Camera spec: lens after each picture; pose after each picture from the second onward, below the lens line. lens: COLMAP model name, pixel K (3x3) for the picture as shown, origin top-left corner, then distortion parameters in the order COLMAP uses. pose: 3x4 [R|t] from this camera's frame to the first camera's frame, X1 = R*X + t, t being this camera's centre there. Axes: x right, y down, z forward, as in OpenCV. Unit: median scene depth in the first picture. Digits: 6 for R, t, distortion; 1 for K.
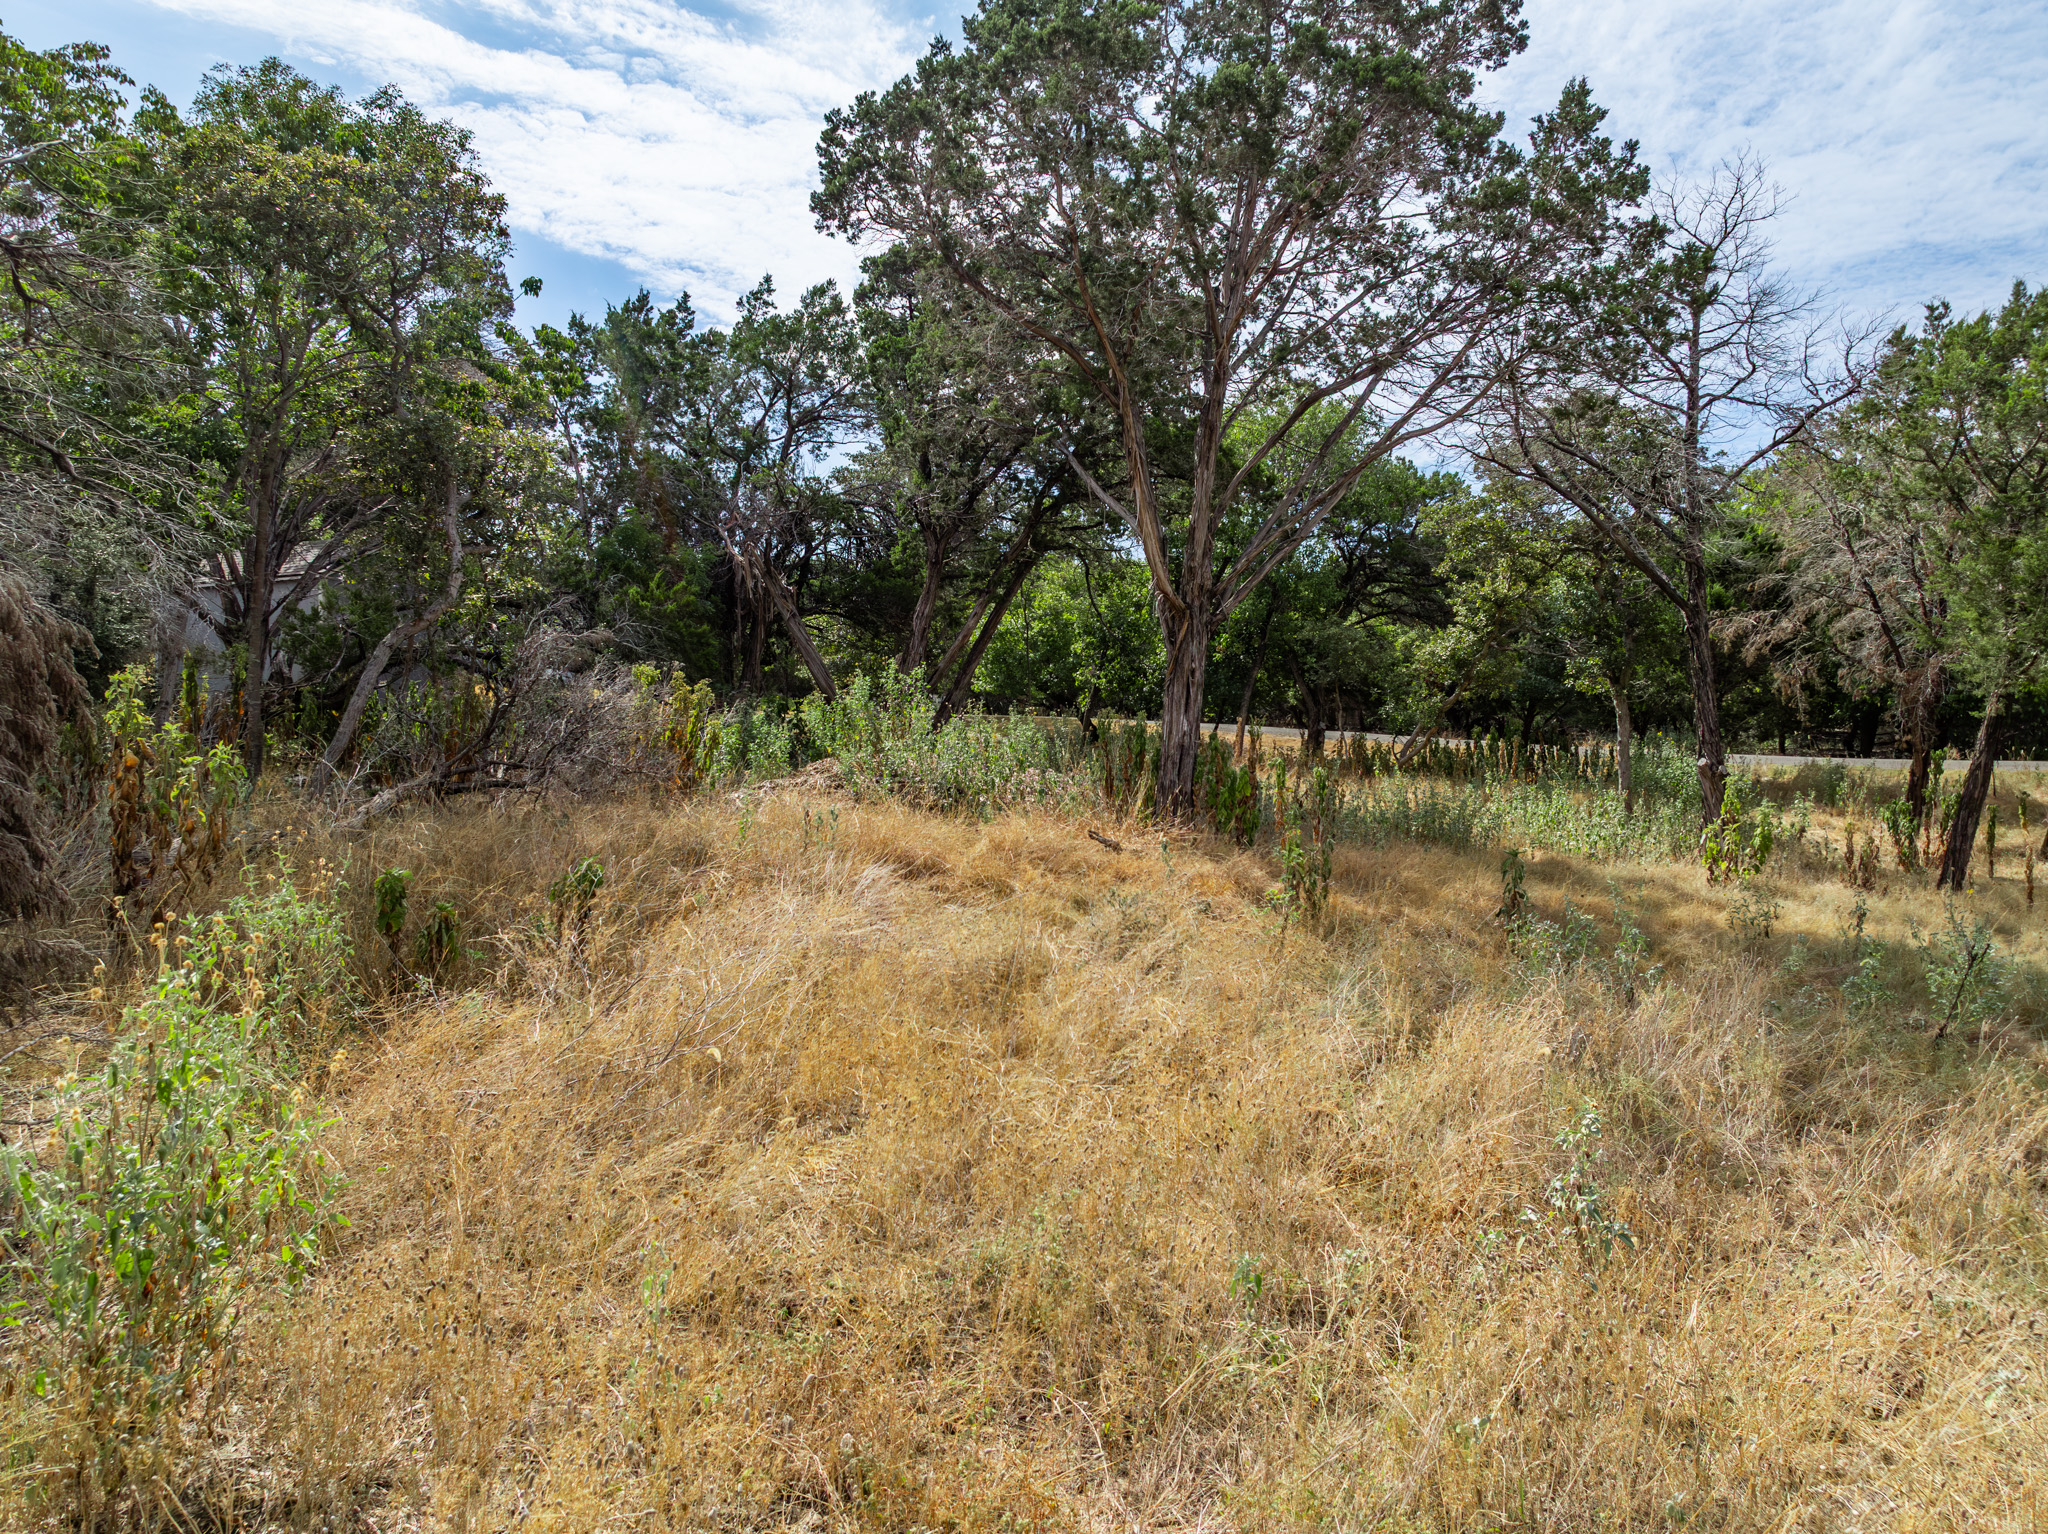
lens RADIAL K [[1445.2, 0, 1027.5], [0, 1445.2, 763.2], [0, 0, 1]] dist [-0.031646, 0.019772]
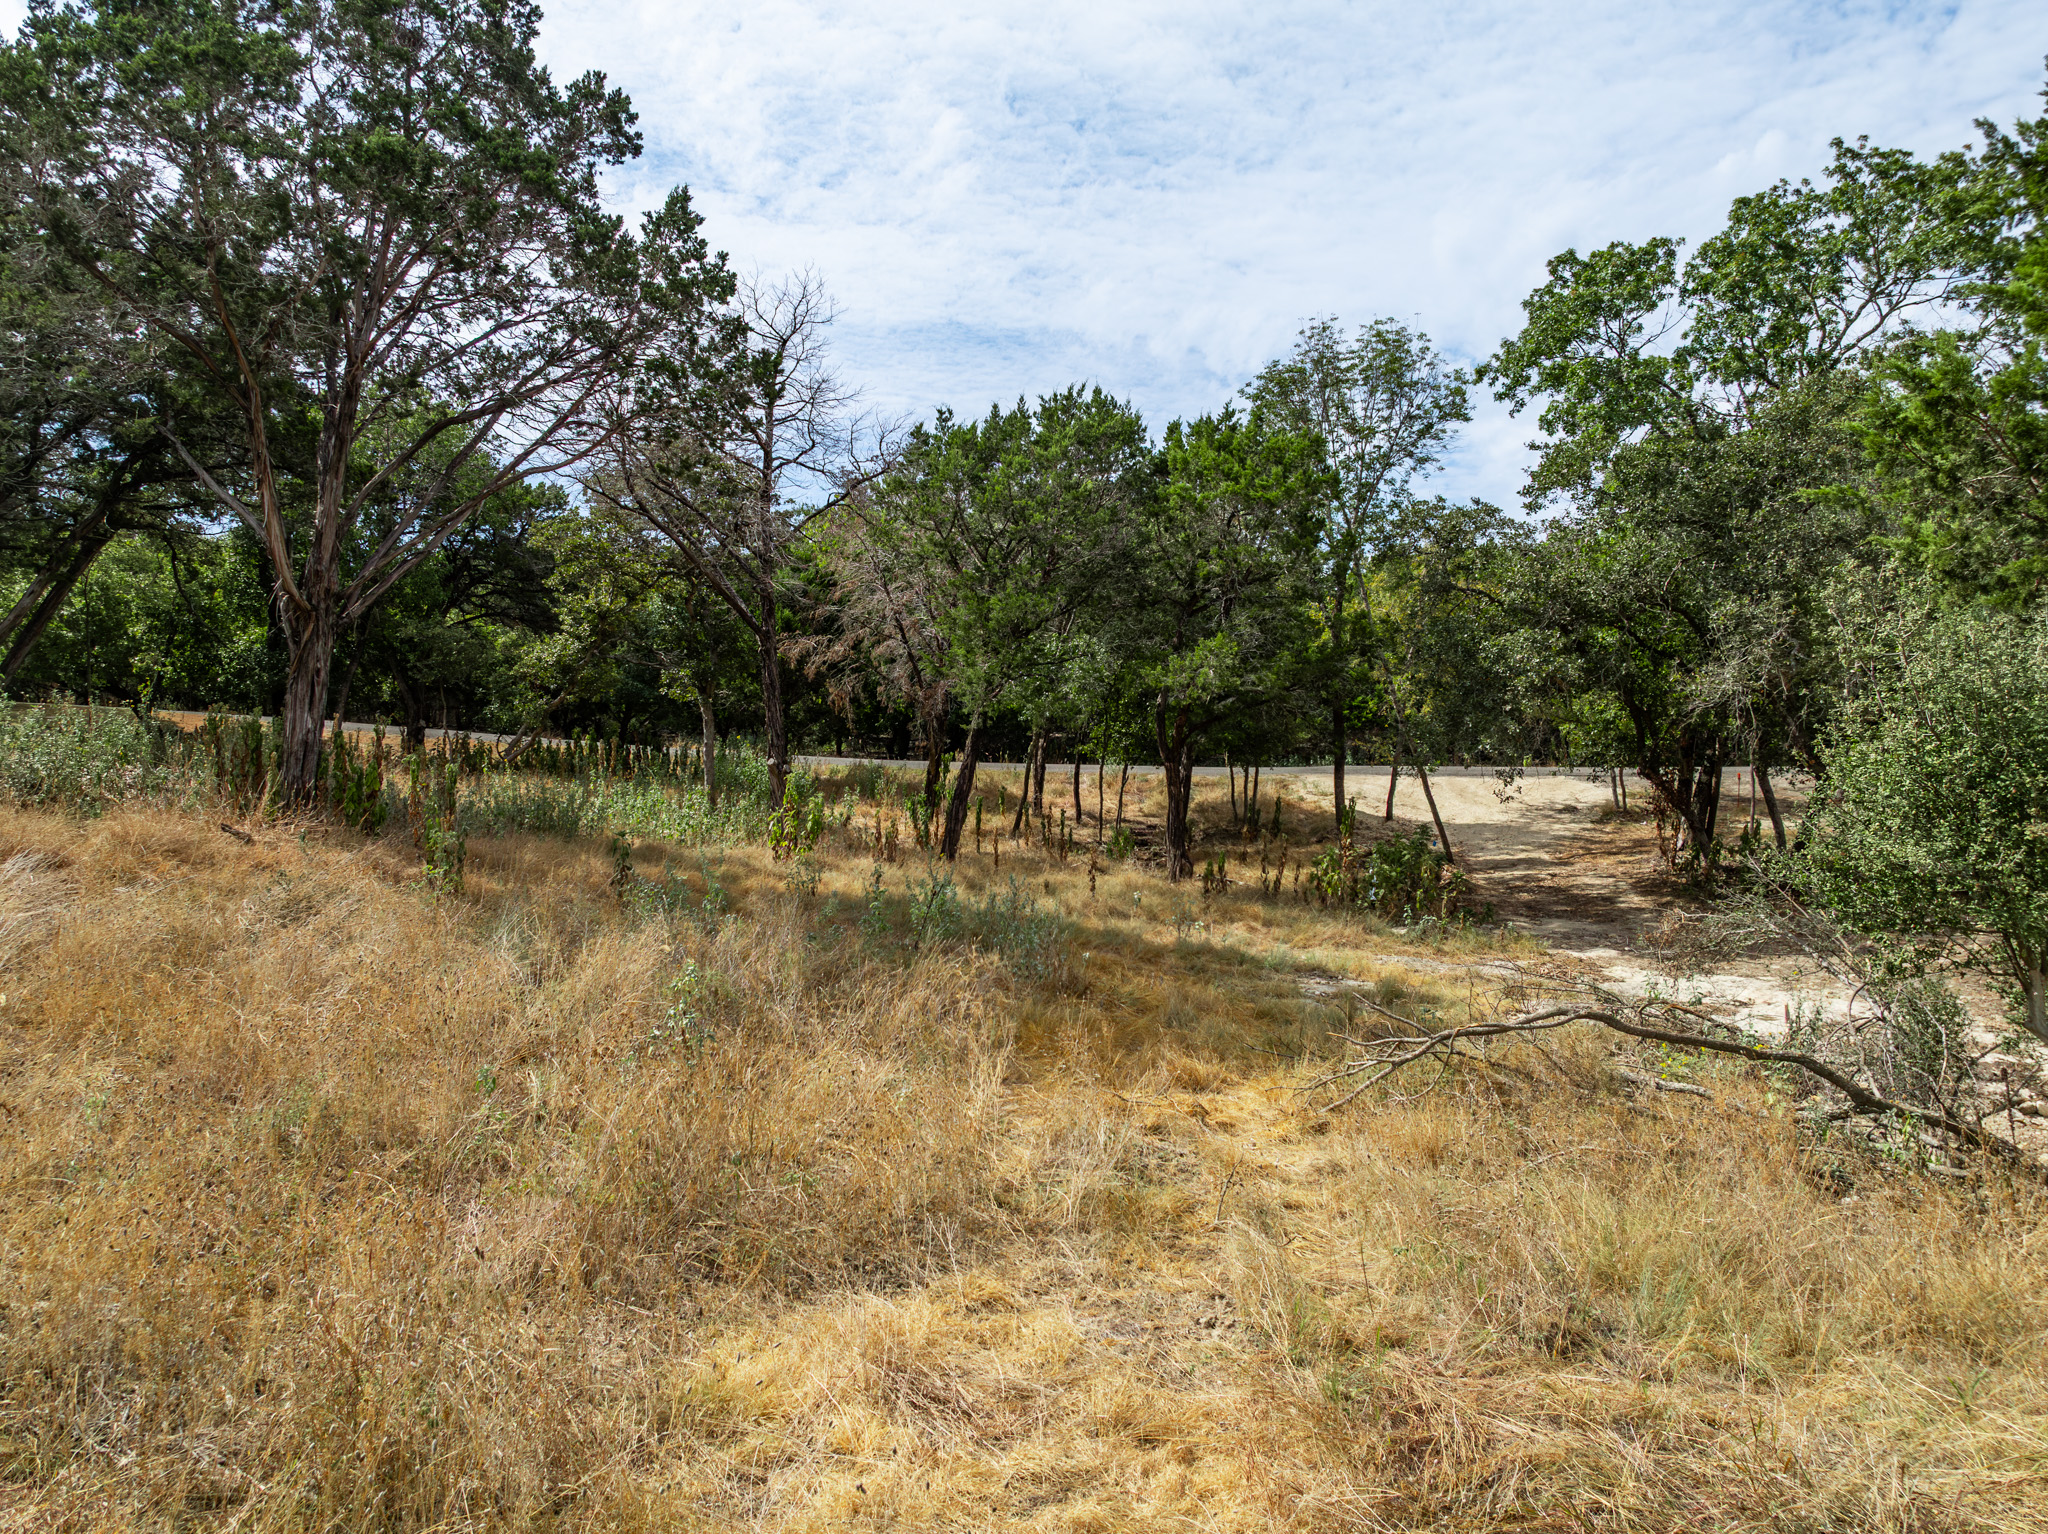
lens RADIAL K [[1445.2, 0, 1025.7], [0, 1445.2, 747.4], [0, 0, 1]] dist [-0.031646, 0.019772]
pose [[0.819963, 0.012766, 0.572274, -0.044850], [-0.006834, 0.999898, -0.012513, 0.000577], [-0.572376, 0.006349, 0.819967, -0.106993]]
